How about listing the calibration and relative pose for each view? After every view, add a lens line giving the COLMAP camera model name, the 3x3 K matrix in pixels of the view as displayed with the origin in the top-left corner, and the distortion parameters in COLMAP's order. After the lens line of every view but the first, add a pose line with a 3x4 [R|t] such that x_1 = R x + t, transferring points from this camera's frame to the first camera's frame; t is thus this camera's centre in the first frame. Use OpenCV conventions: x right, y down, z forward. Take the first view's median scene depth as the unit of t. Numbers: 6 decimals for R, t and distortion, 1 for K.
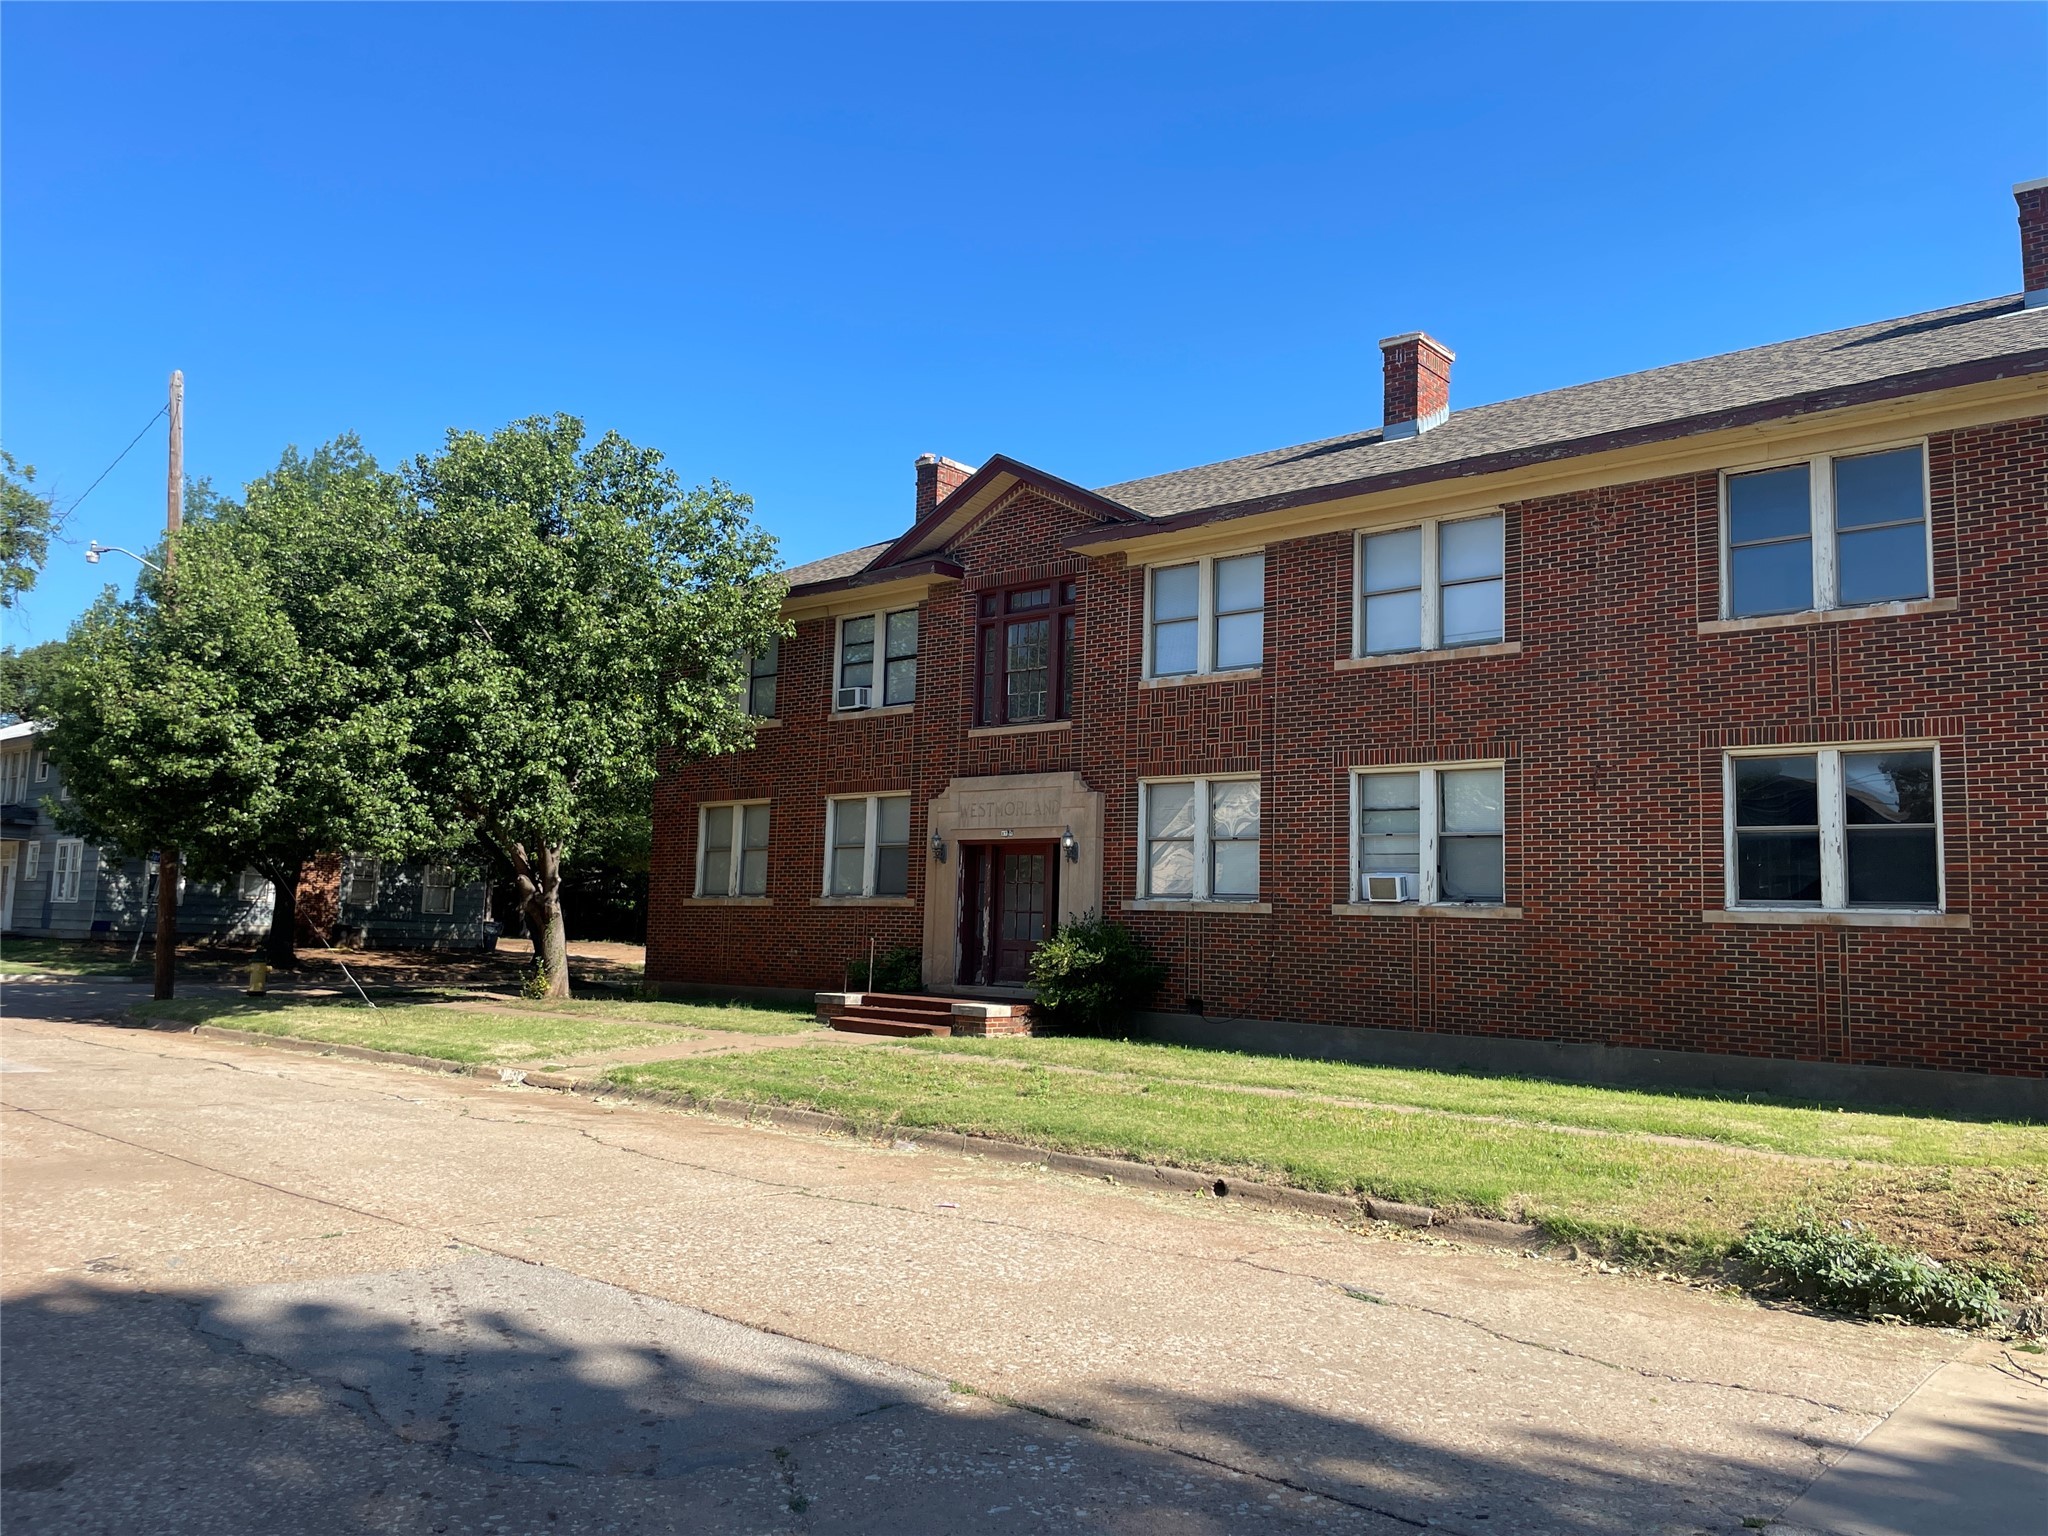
lens RADIAL K [[1484.6, 0, 1024.0], [0, 1484.6, 768.0], [0, 0, 1]] dist [0.168000, -0.267647]
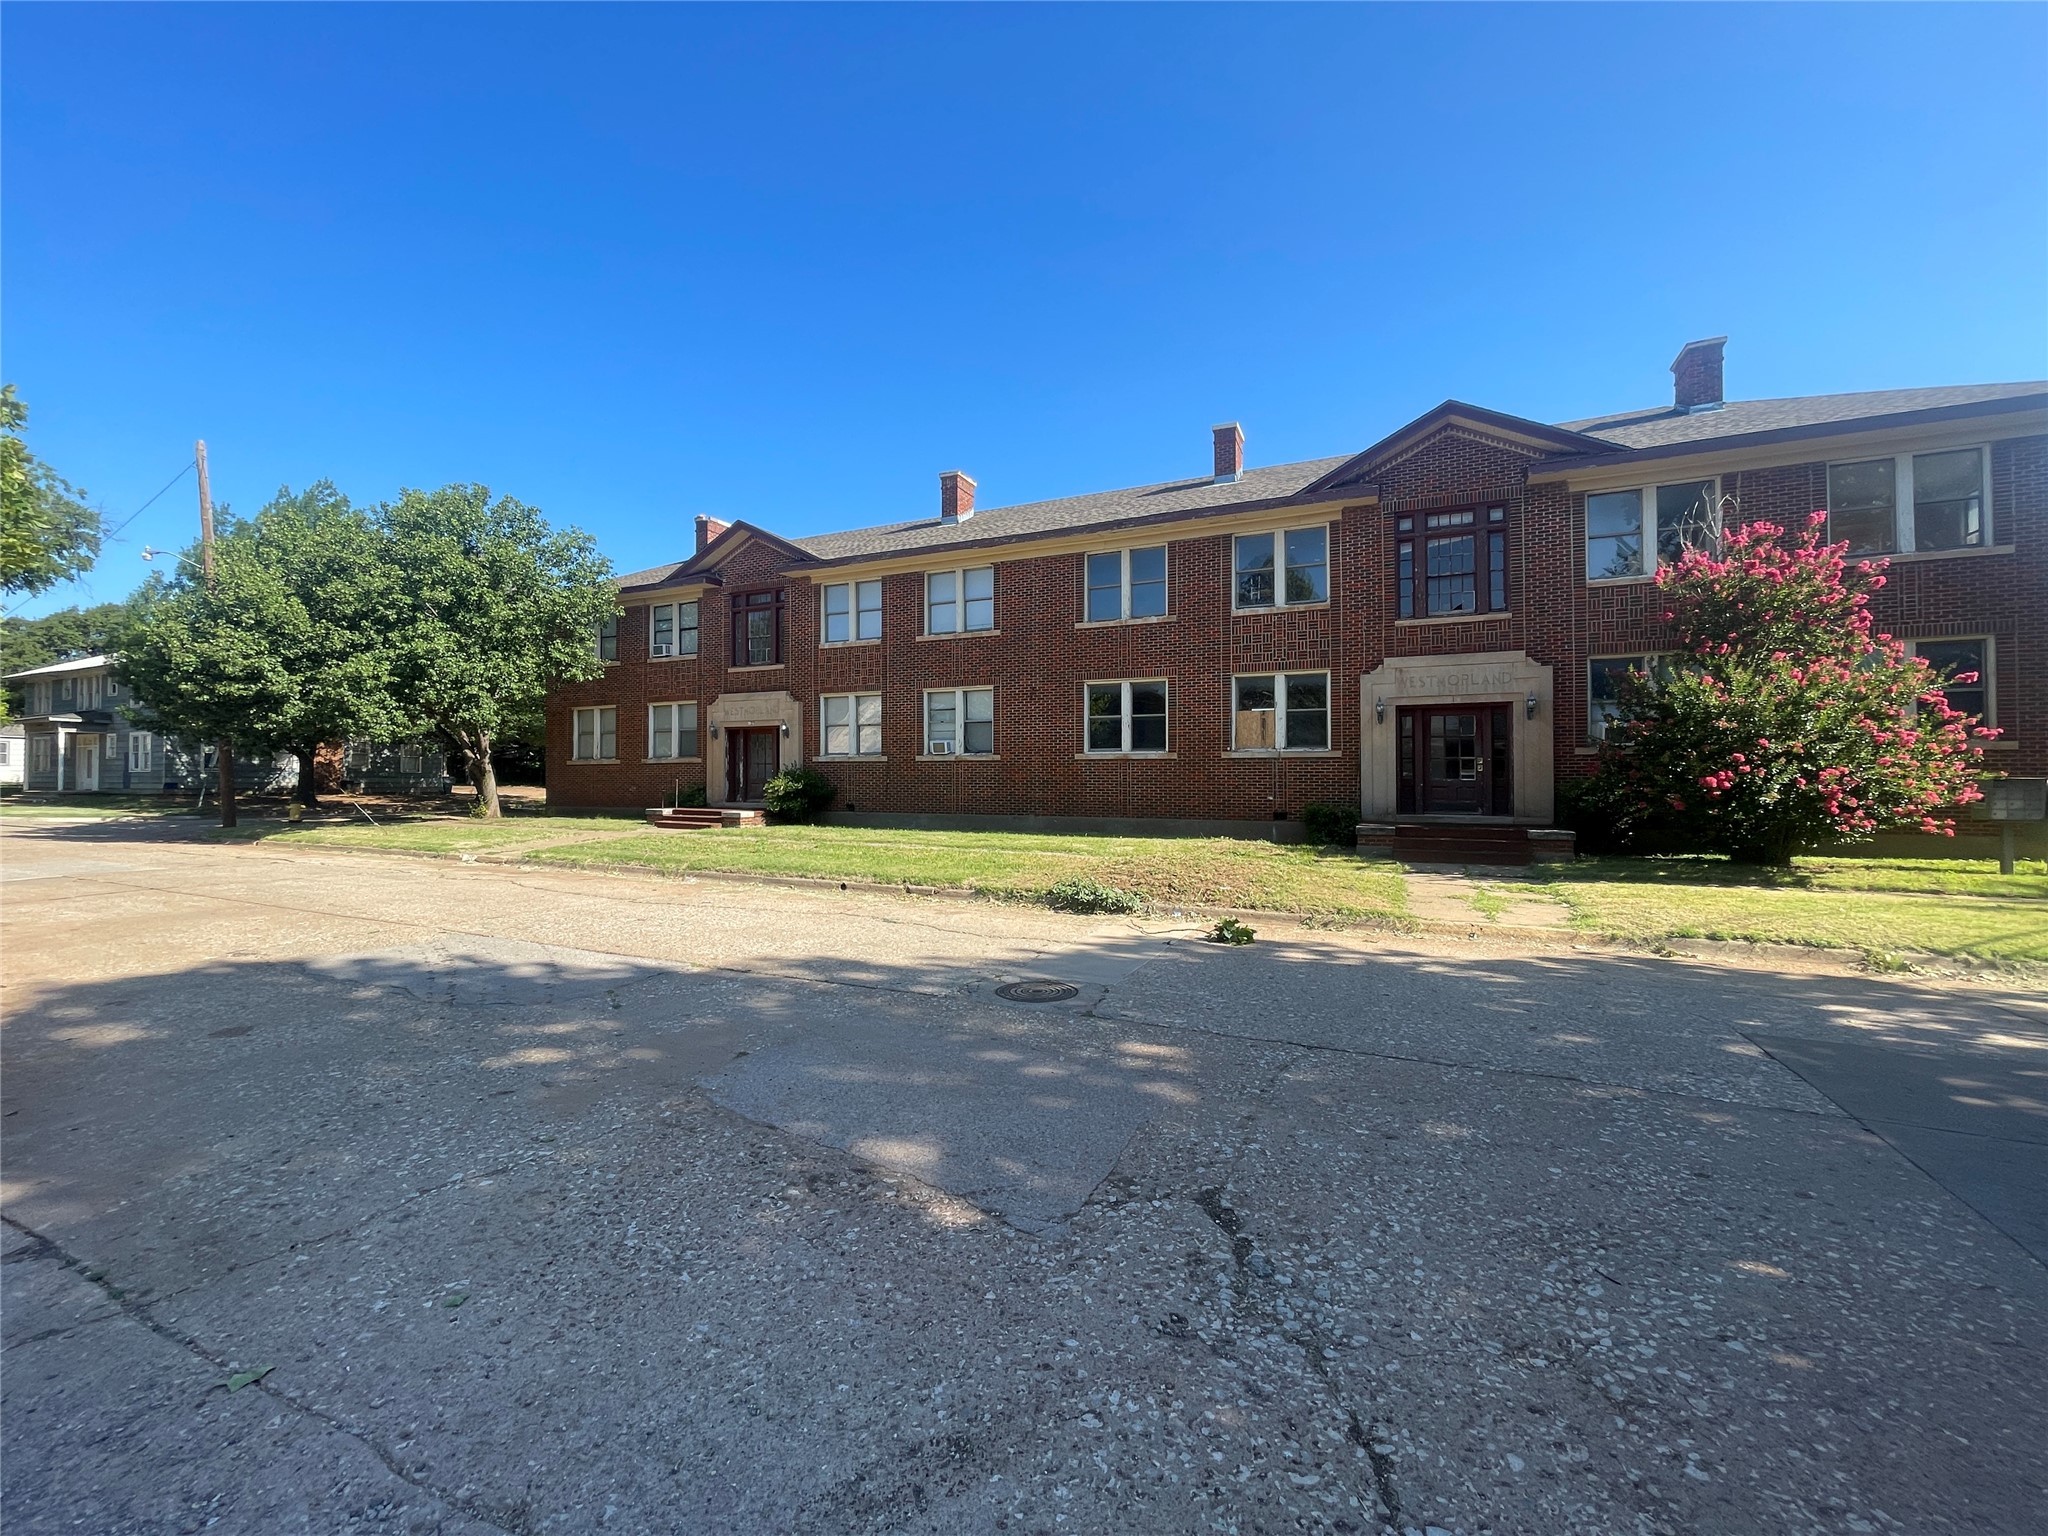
lens RADIAL K [[819.5, 0, 1024.0], [0, 819.5, 768.0], [0, 0, 1]] dist [-0.000425, -0.000090]
pose [[0.961370, -0.028046, 0.273826, 0.036972], [-0.000970, 0.994444, 0.105262, -0.010276], [-0.275257, -0.101461, 0.956002, -0.113787]]
